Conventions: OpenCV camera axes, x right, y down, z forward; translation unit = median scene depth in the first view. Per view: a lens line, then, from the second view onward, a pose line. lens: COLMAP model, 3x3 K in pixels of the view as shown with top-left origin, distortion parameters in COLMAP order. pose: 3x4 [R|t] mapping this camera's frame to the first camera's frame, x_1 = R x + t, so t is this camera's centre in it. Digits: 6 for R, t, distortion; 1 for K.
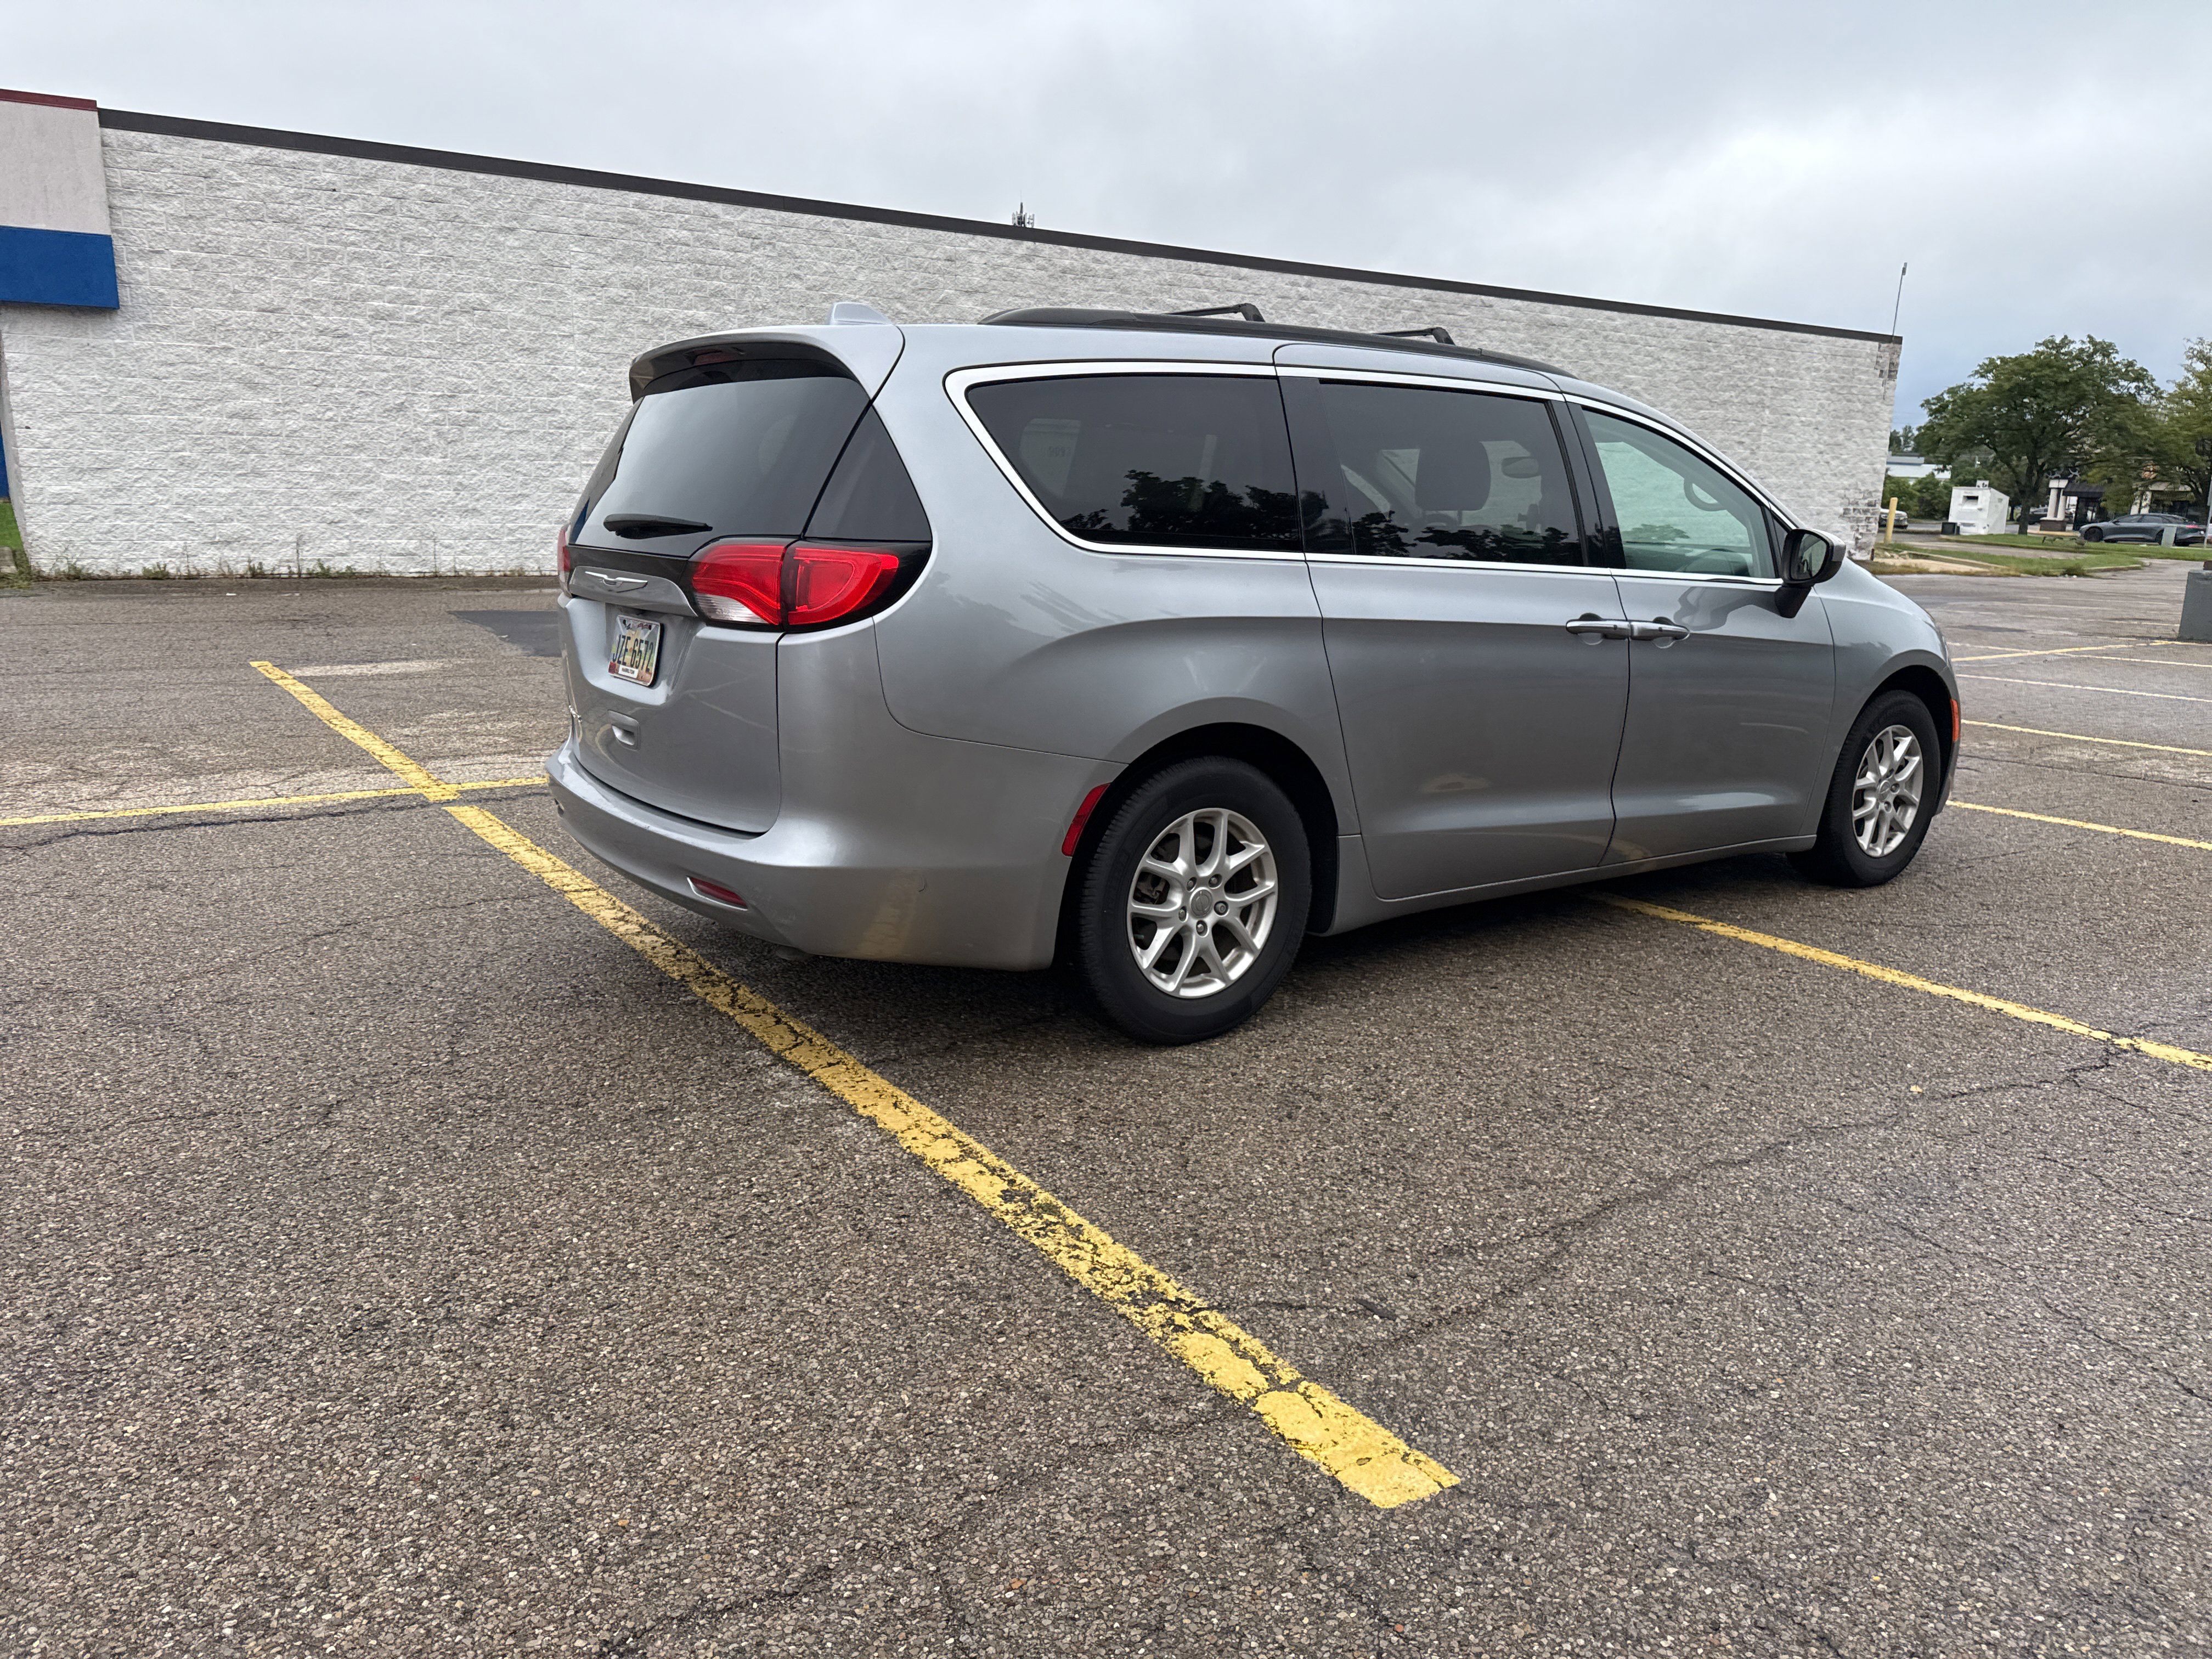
lens RADIAL K [[1561.8, 0, 1103.1], [0, 1561.8, 797.5], [0, 0, 1]] dist [0.030045, -0.031895]
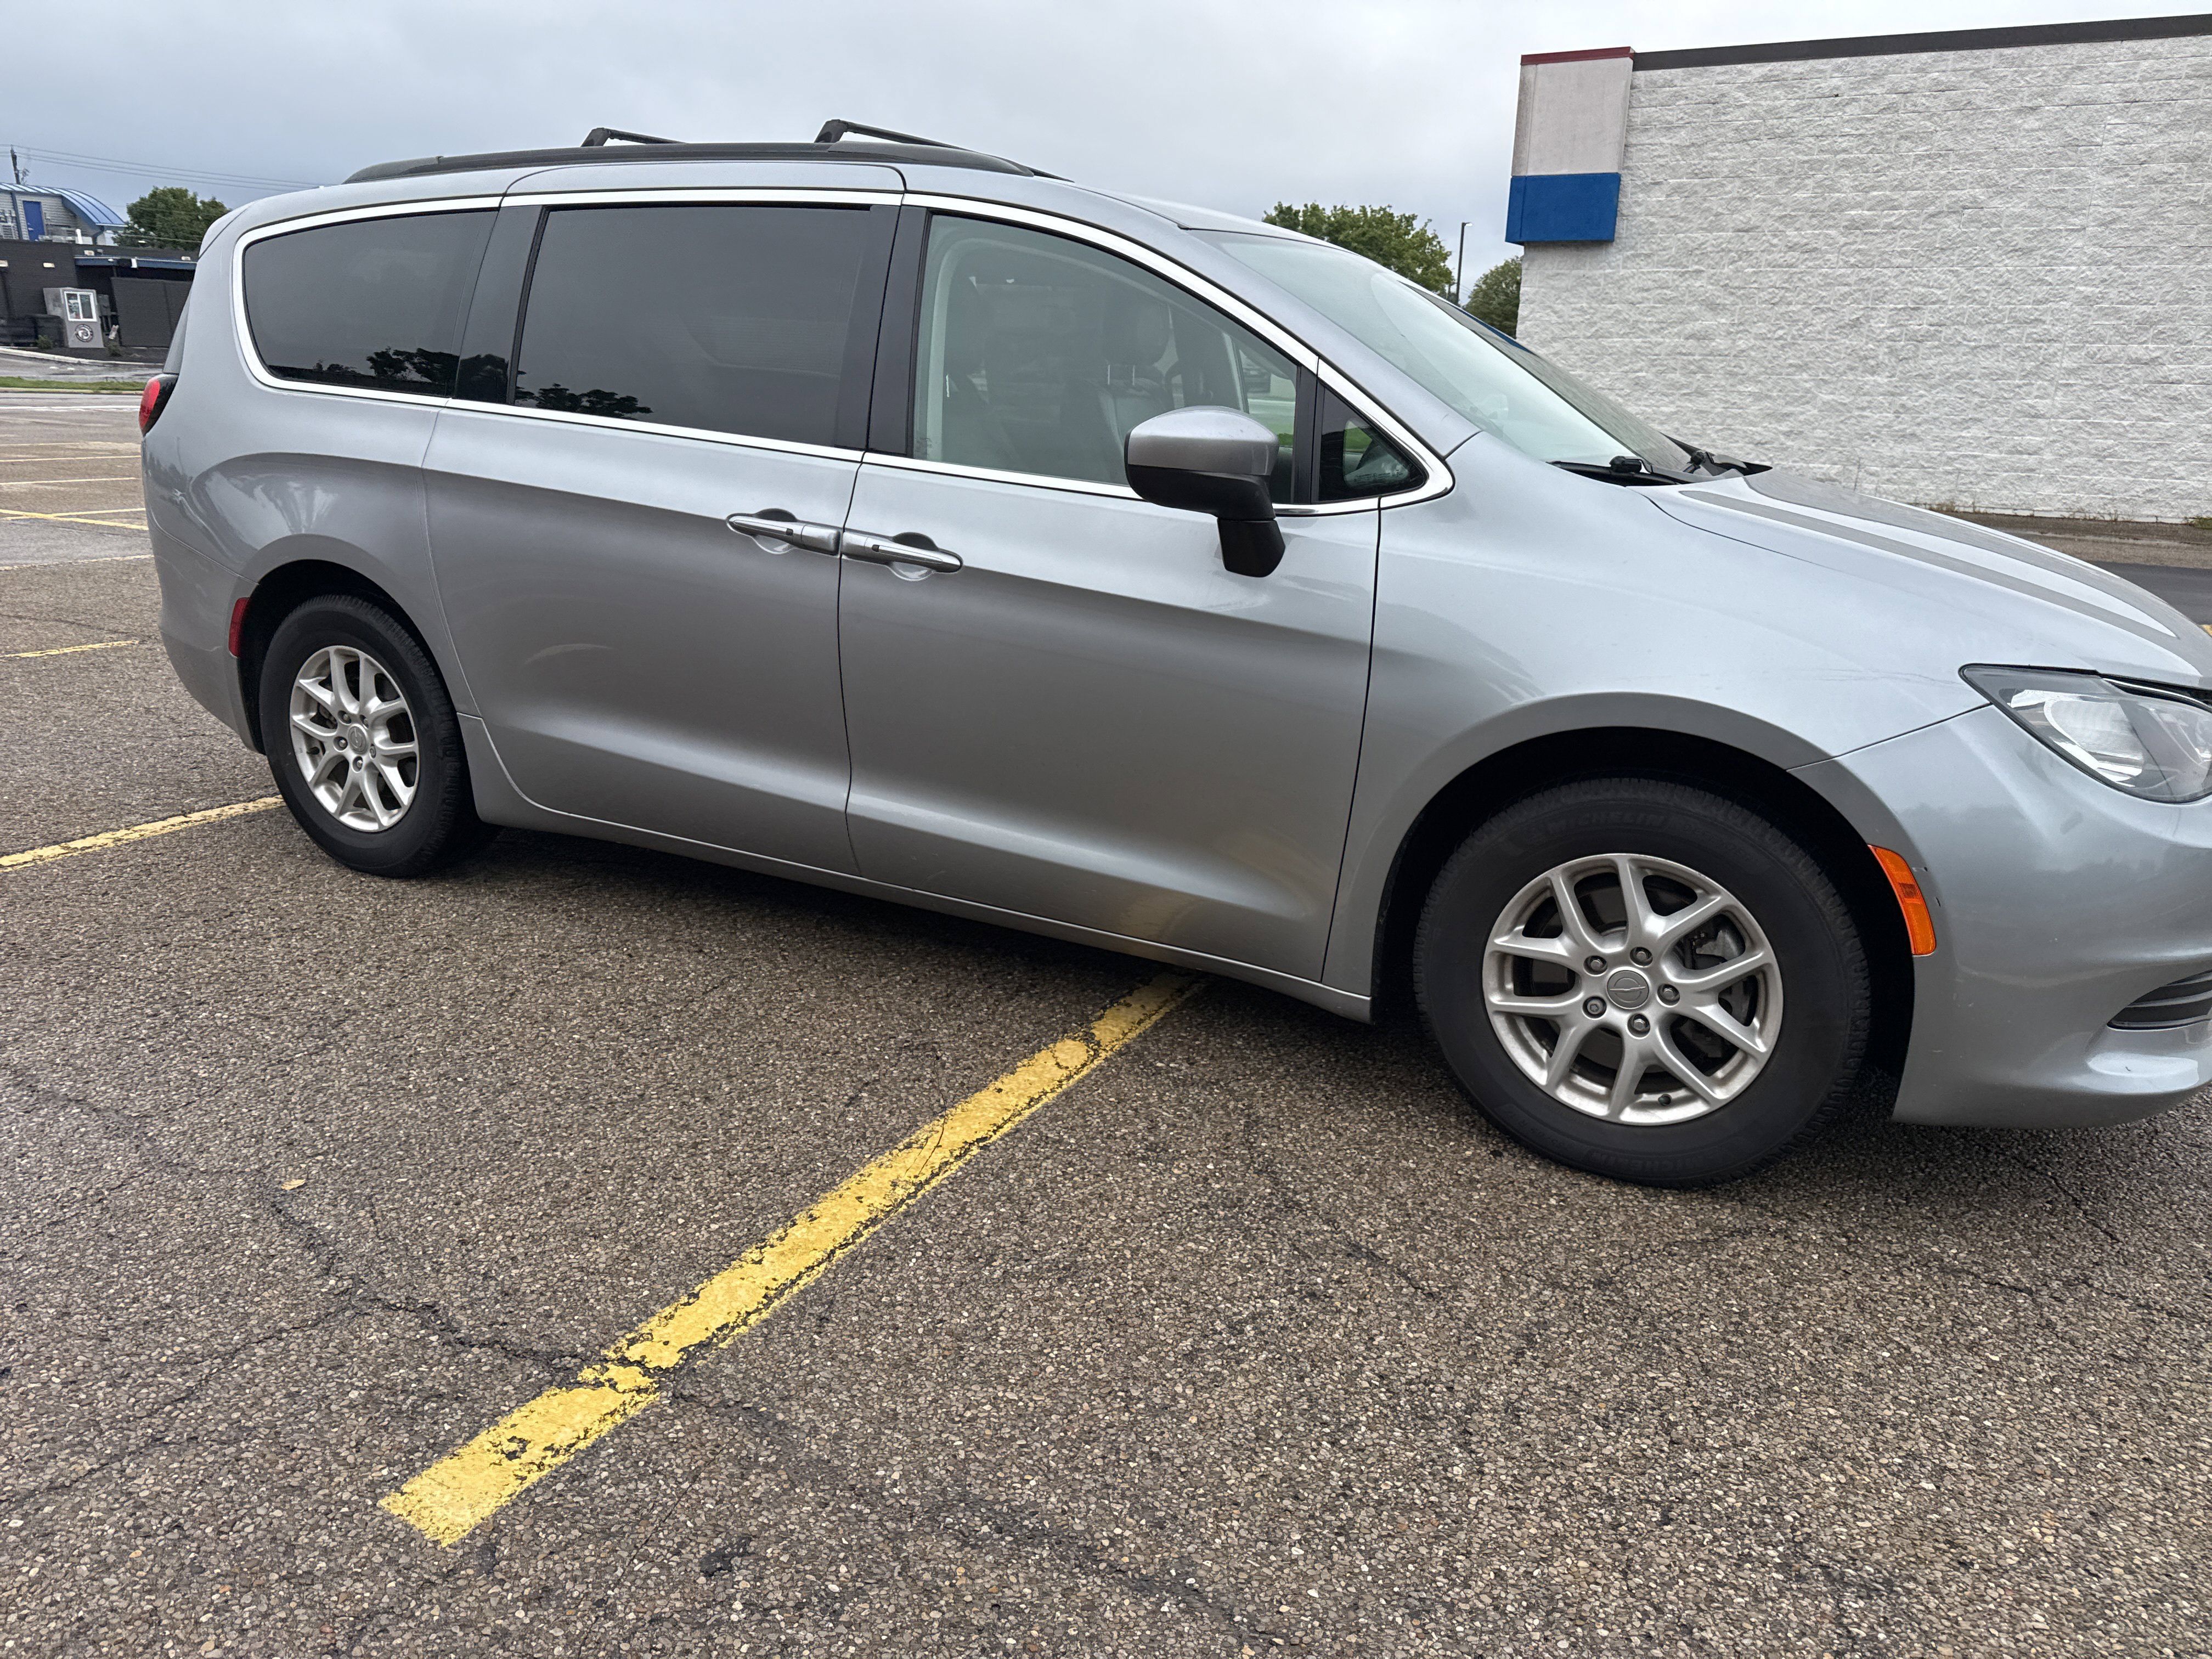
lens RADIAL K [[1561.8, 0, 1112.1], [0, 1561.8, 816.6], [0, 0, 1]] dist [0.030045, -0.031895]
pose [[0.459535, 0.234142, -0.856741, 0.244523], [-0.191706, 0.968035, 0.161731, -0.030155], [0.867223, 0.089922, 0.489732, 0.188685]]
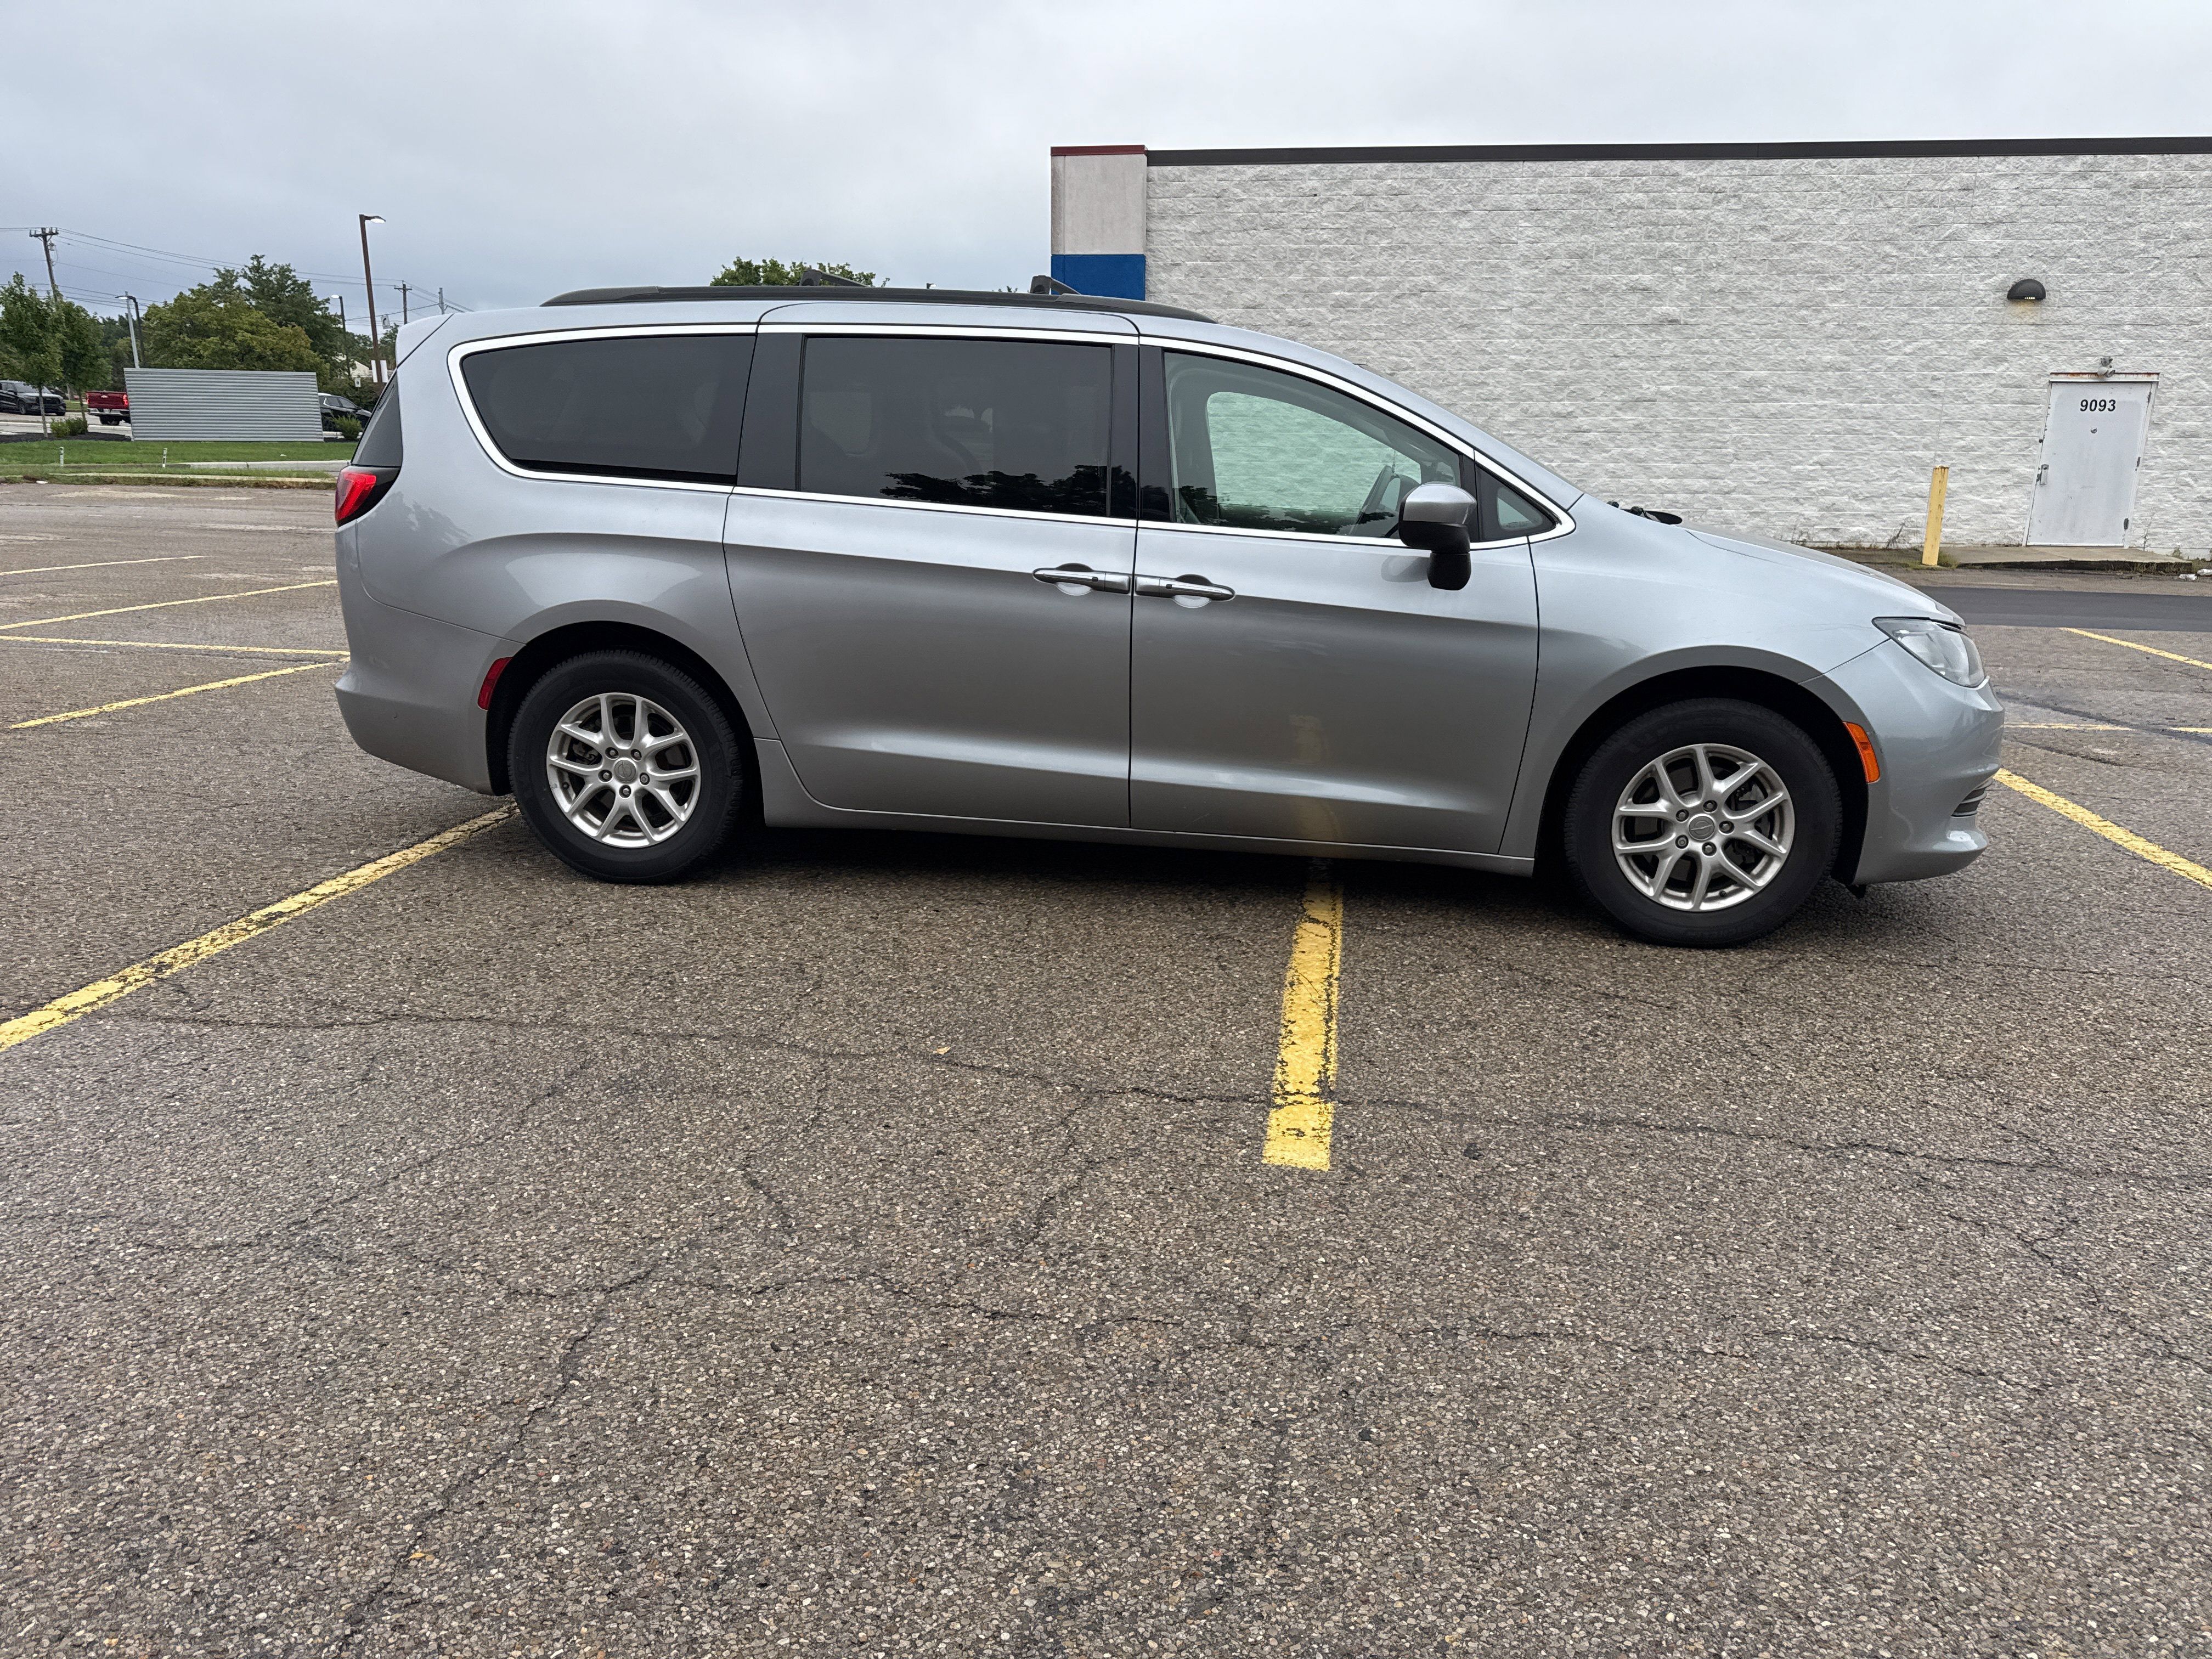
lens RADIAL K [[1561.8, 0, 1106.2], [0, 1561.8, 814.0], [0, 0, 1]] dist [0.030045, -0.031895]
pose [[0.729138, 0.151677, -0.667347, 0.238926], [-0.134536, 0.987871, 0.077534, -0.009401], [0.671012, 0.033250, 0.740700, 0.068555]]
